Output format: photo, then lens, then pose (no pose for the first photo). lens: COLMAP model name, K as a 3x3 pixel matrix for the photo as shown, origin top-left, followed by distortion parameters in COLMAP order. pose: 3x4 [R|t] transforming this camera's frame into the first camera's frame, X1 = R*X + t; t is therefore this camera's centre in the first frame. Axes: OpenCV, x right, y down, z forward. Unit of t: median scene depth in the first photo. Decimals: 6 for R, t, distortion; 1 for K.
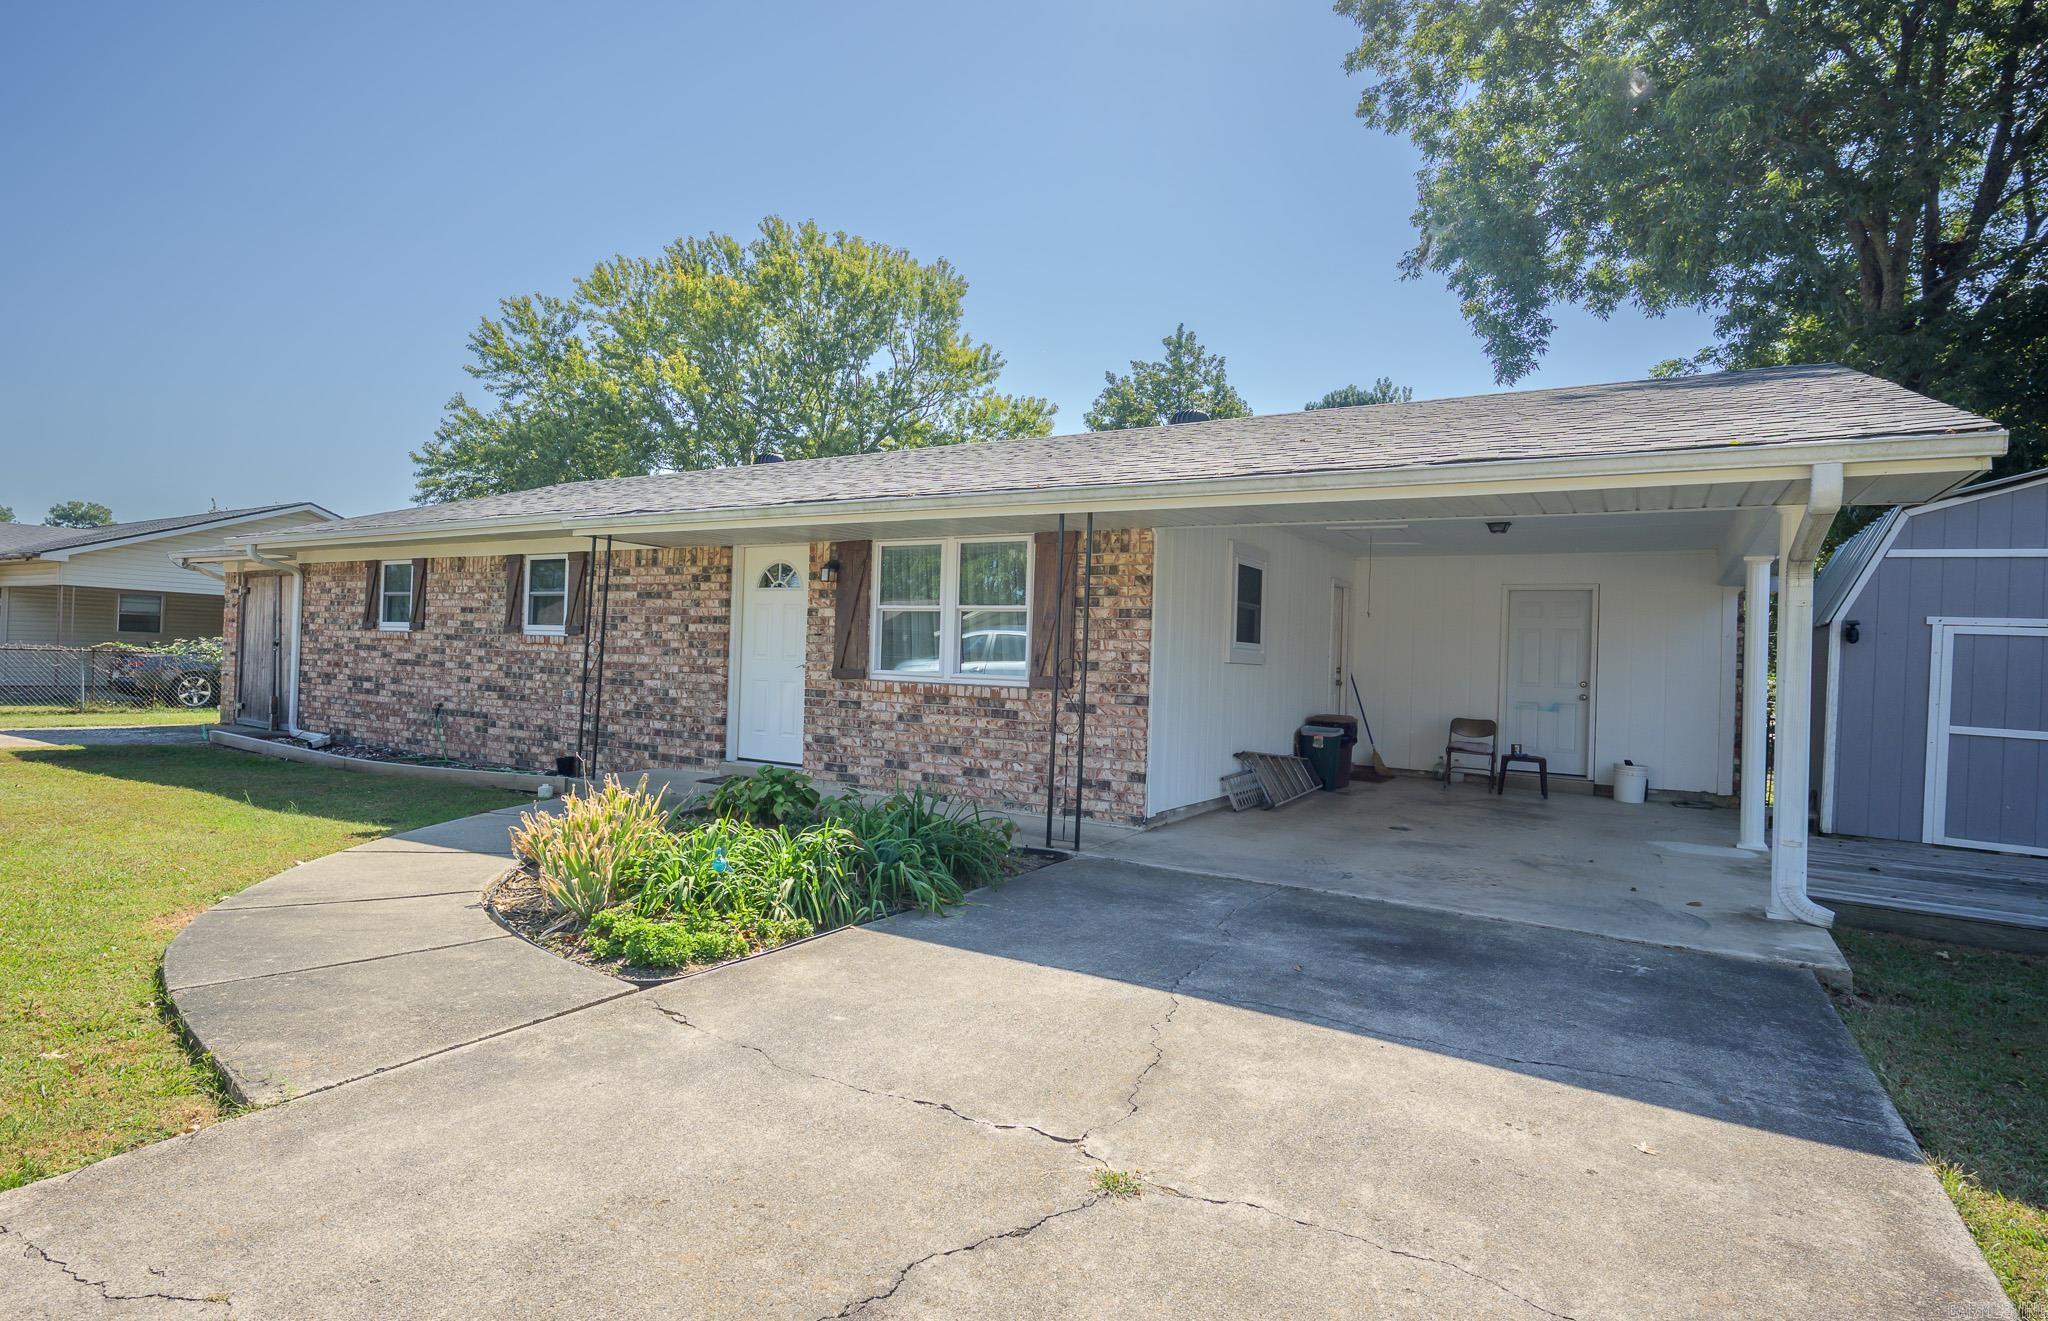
lens RADIAL K [[1025.1, 0, 941.1], [0, 1025.1, 656.6], [0, 0, 1]] dist [-0.001480, -0.000575]
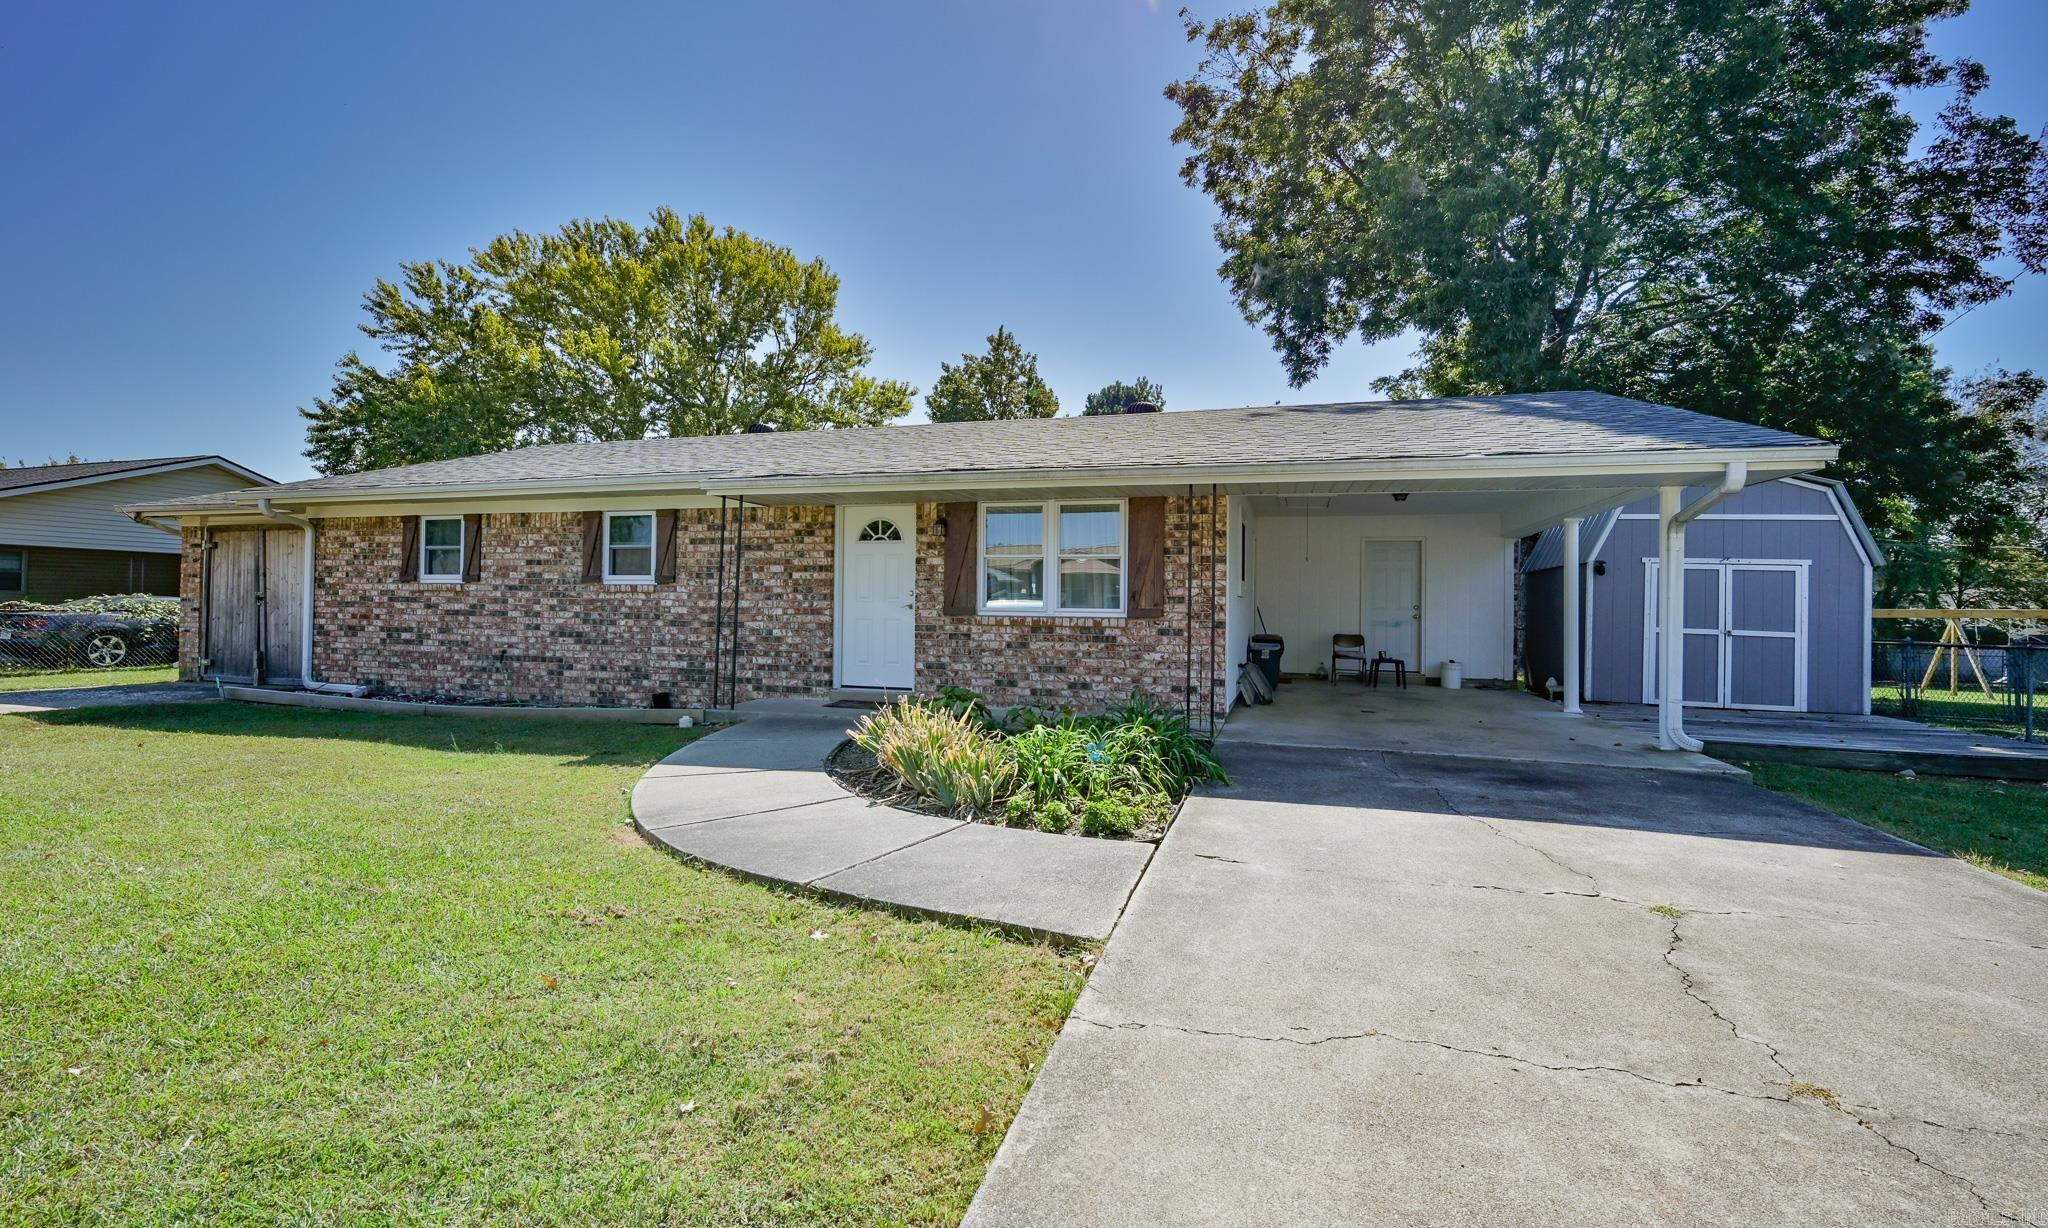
lens RADIAL K [[855.3, 0, 1033.5], [0, 855.3, 604.4], [0, 0, 1]] dist [-0.002048, -0.000268]
pose [[0.964631, -0.022068, 0.262677, -0.231452], [0.020133, 0.999747, 0.010054, 0.000201], [-0.262833, -0.004410, 0.964831, -0.005540]]
